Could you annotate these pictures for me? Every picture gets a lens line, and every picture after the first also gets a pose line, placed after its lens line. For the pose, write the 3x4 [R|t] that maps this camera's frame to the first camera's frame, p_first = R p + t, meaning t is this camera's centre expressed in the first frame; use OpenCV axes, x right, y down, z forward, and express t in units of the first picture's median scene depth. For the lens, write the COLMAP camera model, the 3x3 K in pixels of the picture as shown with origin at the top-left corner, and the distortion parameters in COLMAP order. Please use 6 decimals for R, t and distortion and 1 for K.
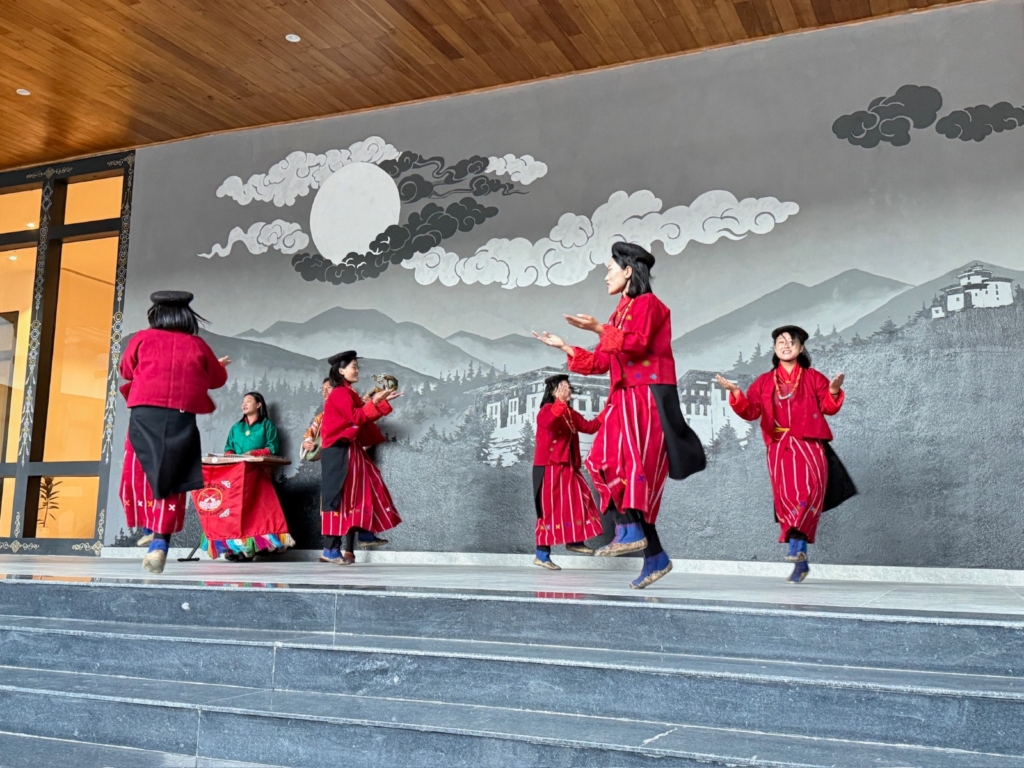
lens RADIAL K [[1036.2, 0, 511.4], [0, 1036.2, 386.2], [0, 0, 1]] dist [0.103987, 0.000000]
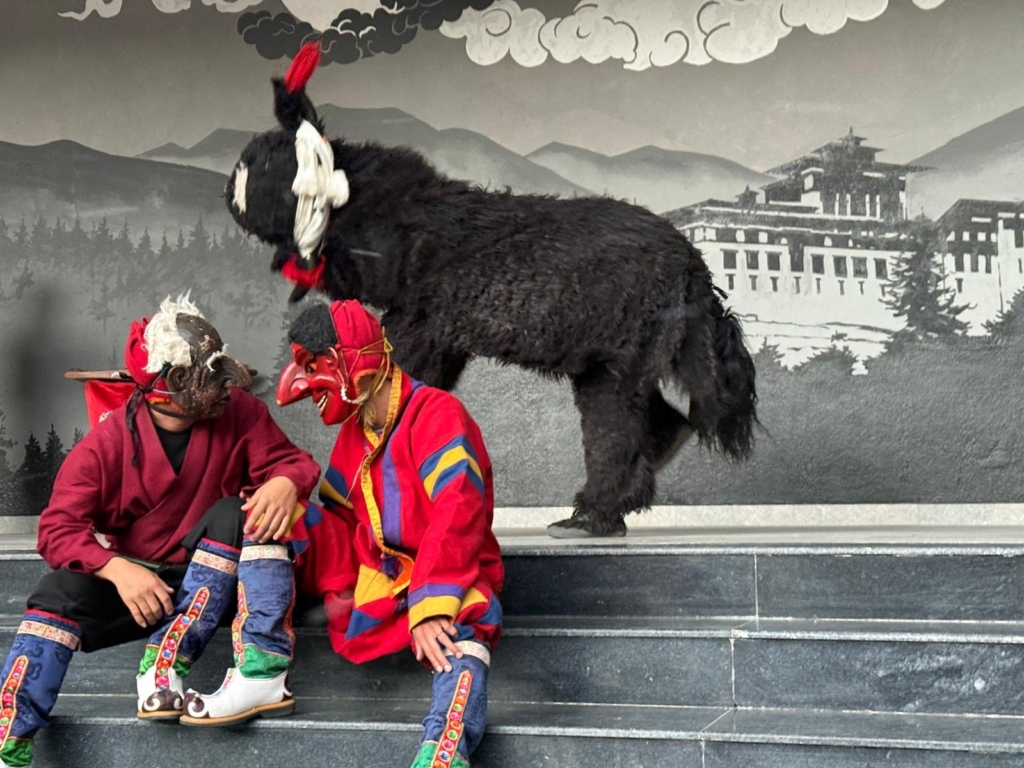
lens RADIAL K [[1665.2, 0, 488.3], [0, 1665.2, 393.7], [0, 0, 1]] dist [0.128736, 0.000000]
pose [[0.992155, -0.023787, 0.122731, -0.230043], [0.013988, 0.996689, 0.080091, 0.015070], [-0.124230, -0.077746, 0.989203, 0.041078]]
